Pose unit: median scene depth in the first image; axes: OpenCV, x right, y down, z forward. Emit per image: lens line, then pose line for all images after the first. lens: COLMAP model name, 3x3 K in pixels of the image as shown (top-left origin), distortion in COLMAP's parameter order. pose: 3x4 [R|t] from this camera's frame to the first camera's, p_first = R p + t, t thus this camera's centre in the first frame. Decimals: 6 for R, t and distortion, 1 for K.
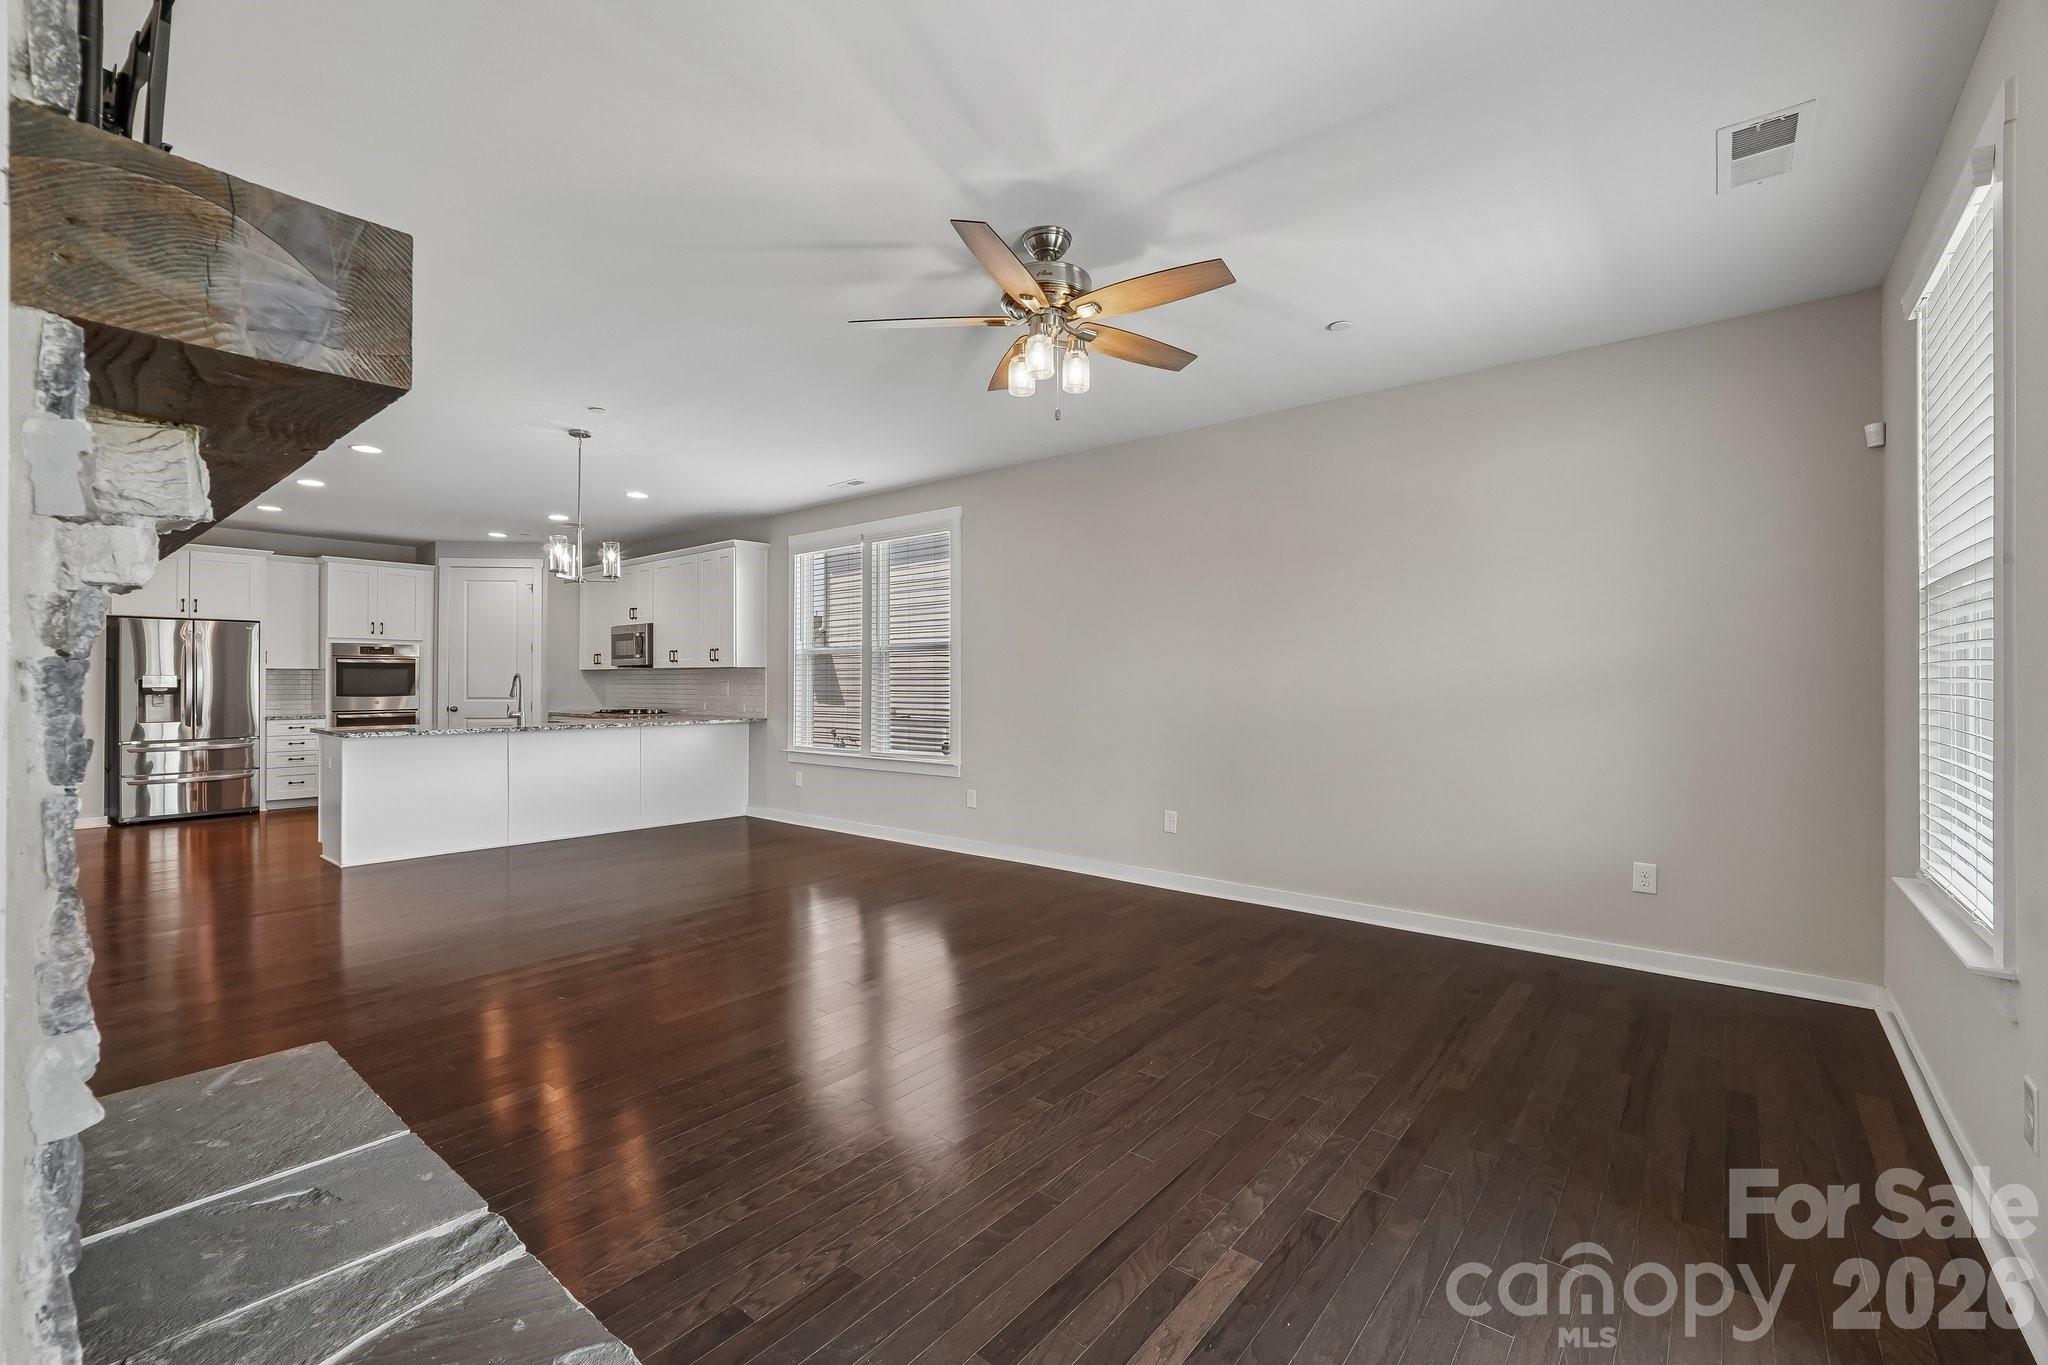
lens RADIAL K [[862.1, 0, 1012.2], [0, 862.1, 682.0], [0, 0, 1]] dist [-0.015992, 0.006242]
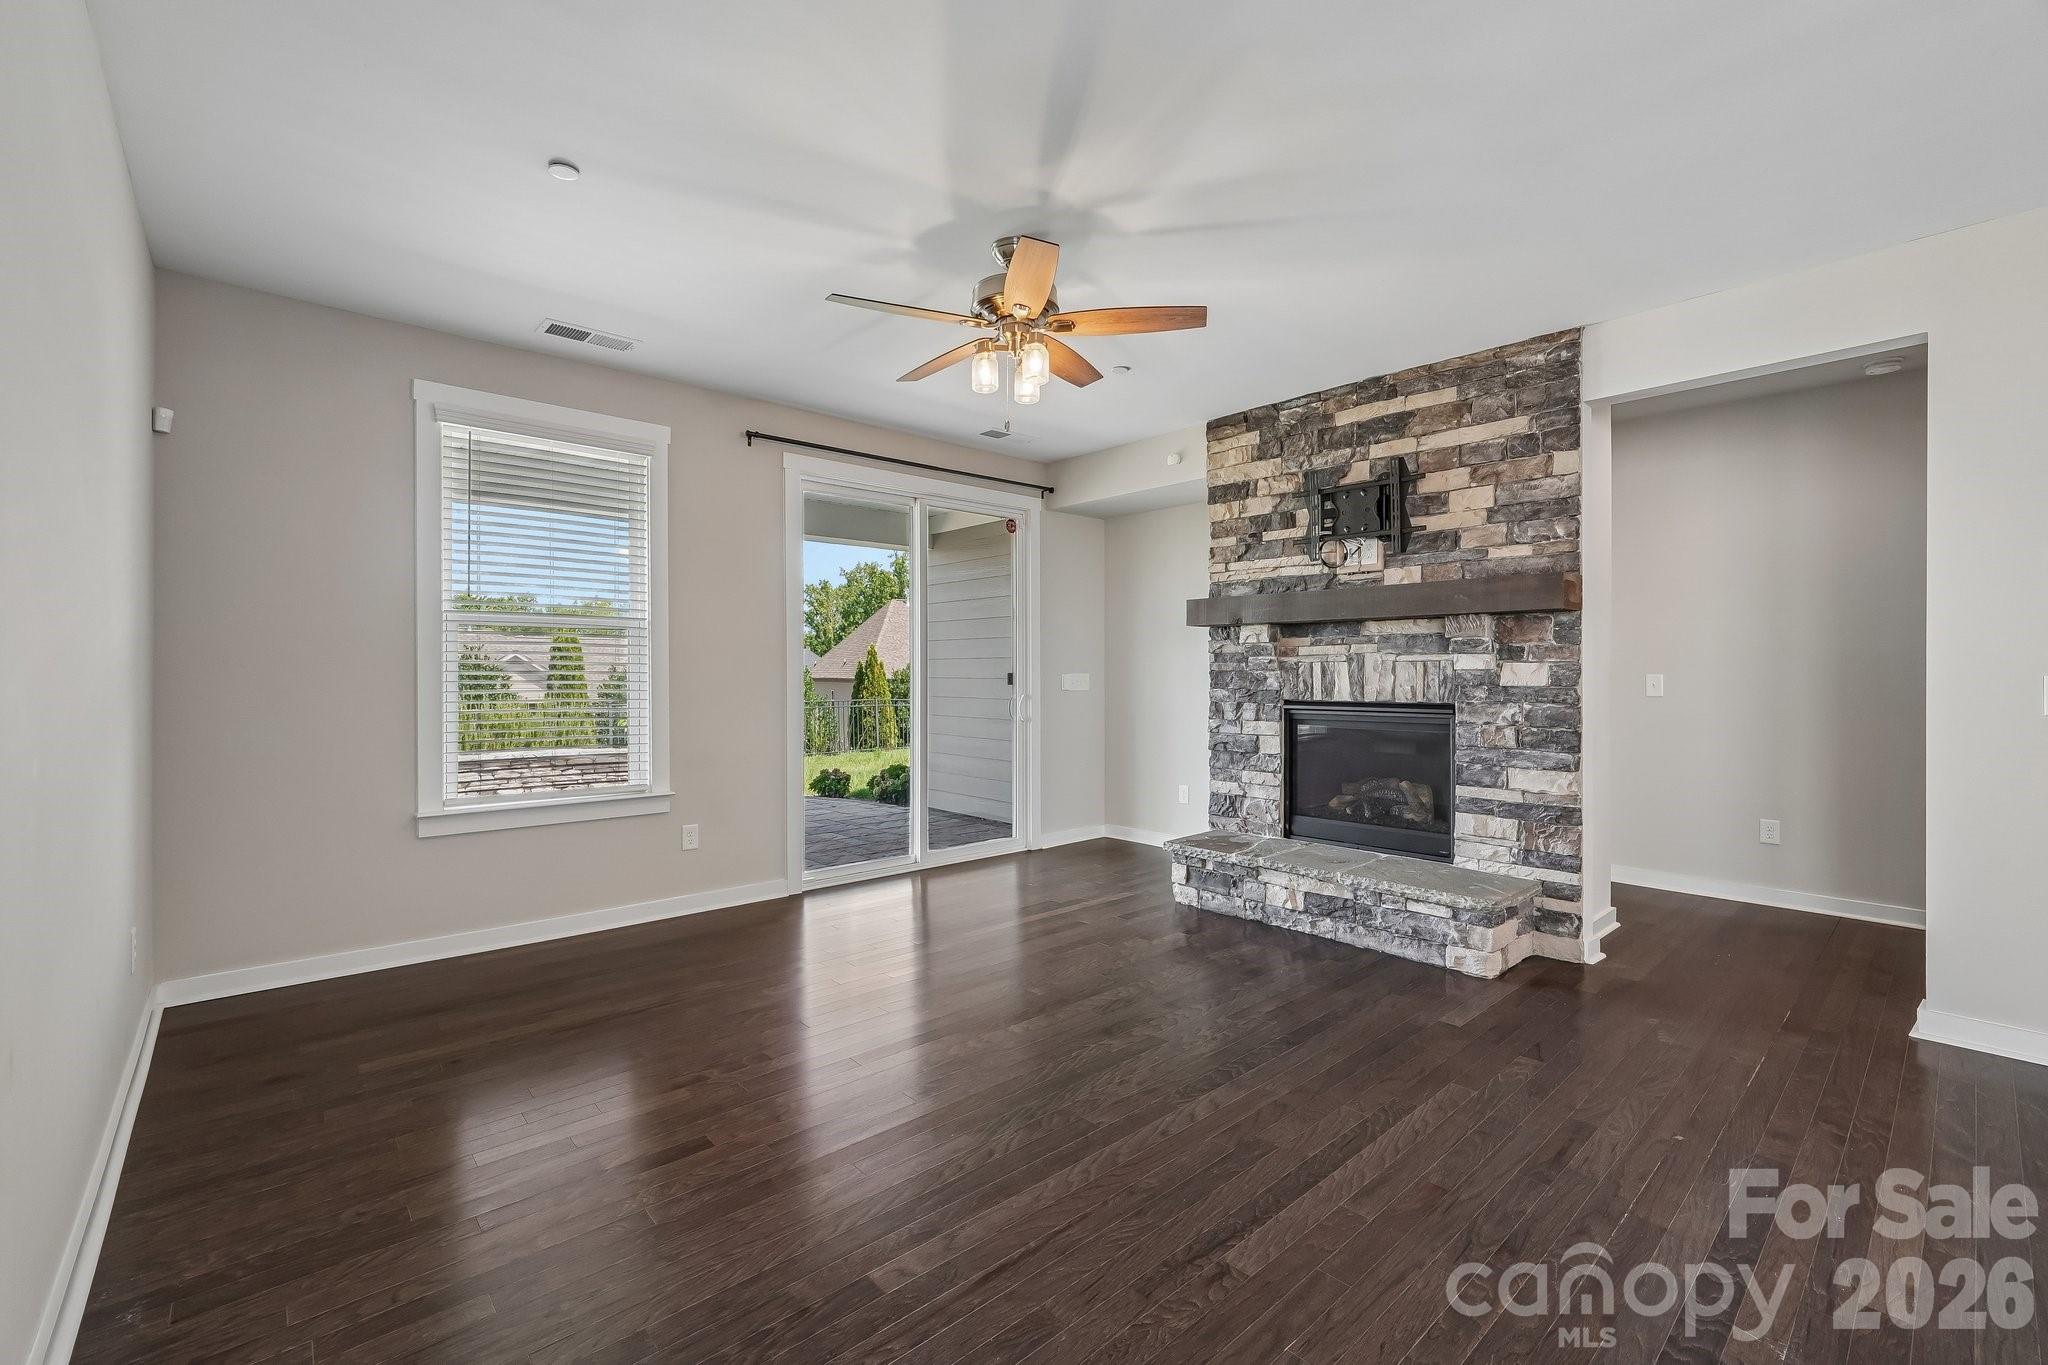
lens RADIAL K [[862.1, 0, 1006.8], [0, 862.1, 668.2], [0, 0, 1]] dist [-0.015992, 0.006242]
pose [[-0.990205, 0.000114, 0.139624, -0.033427], [-0.000328, 0.999995, -0.003140, -0.001193], [-0.139623, -0.003155, -0.990200, 0.728395]]
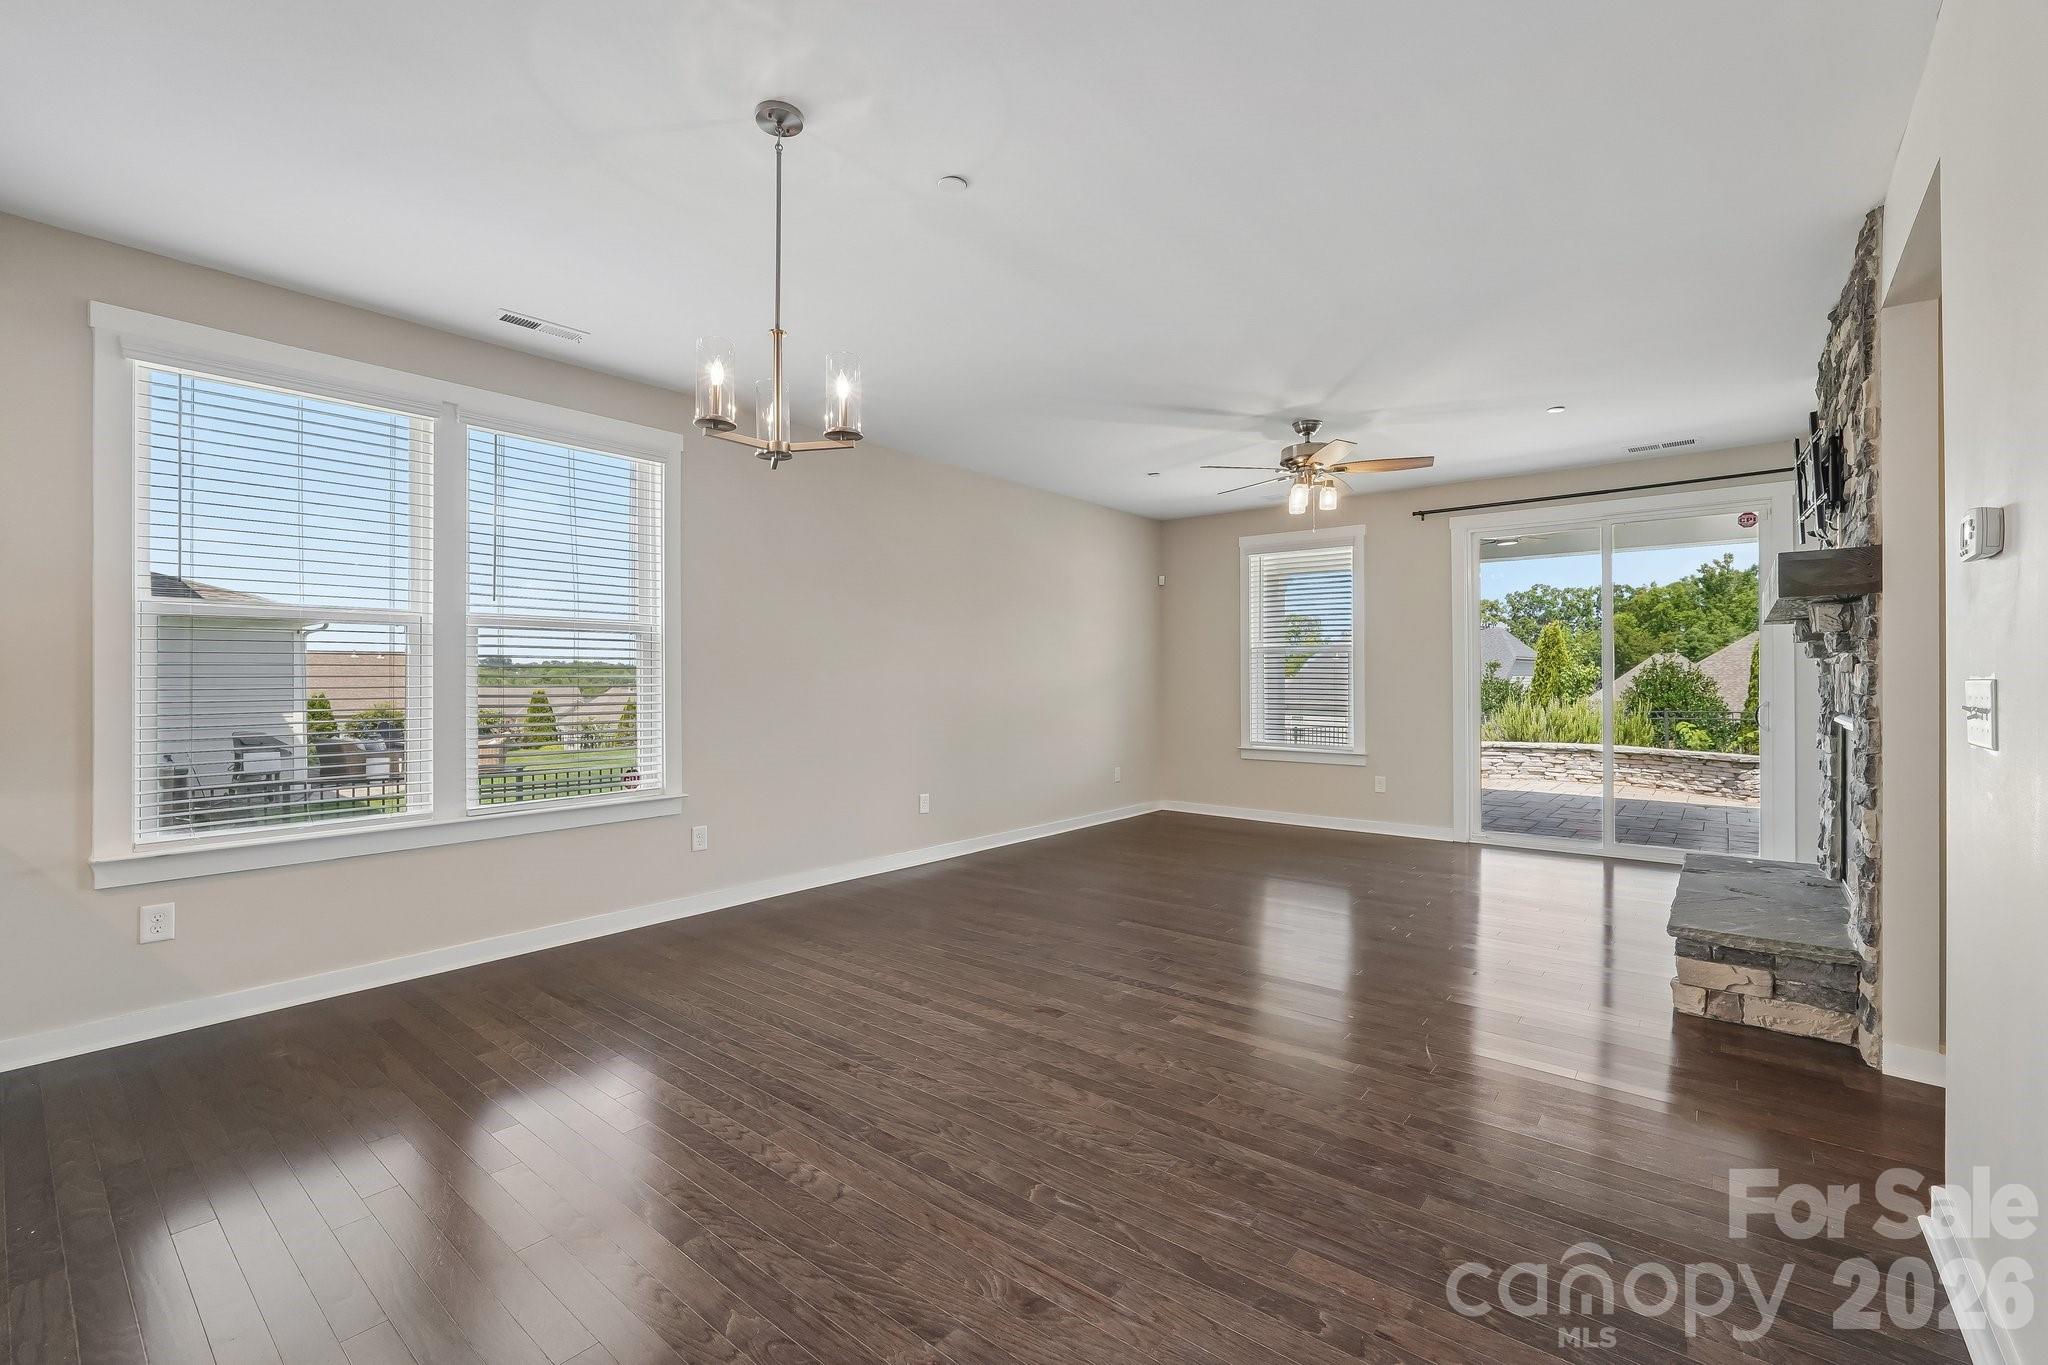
lens RADIAL K [[862.1, 0, 1009.7], [0, 862.1, 681.3], [0, 0, 1]] dist [-0.015992, 0.006242]
pose [[0.008915, -0.003492, 0.999954, -0.611494], [0.002445, 0.999991, 0.003470, -0.000718], [-0.999957, 0.002414, 0.008923, 0.569365]]
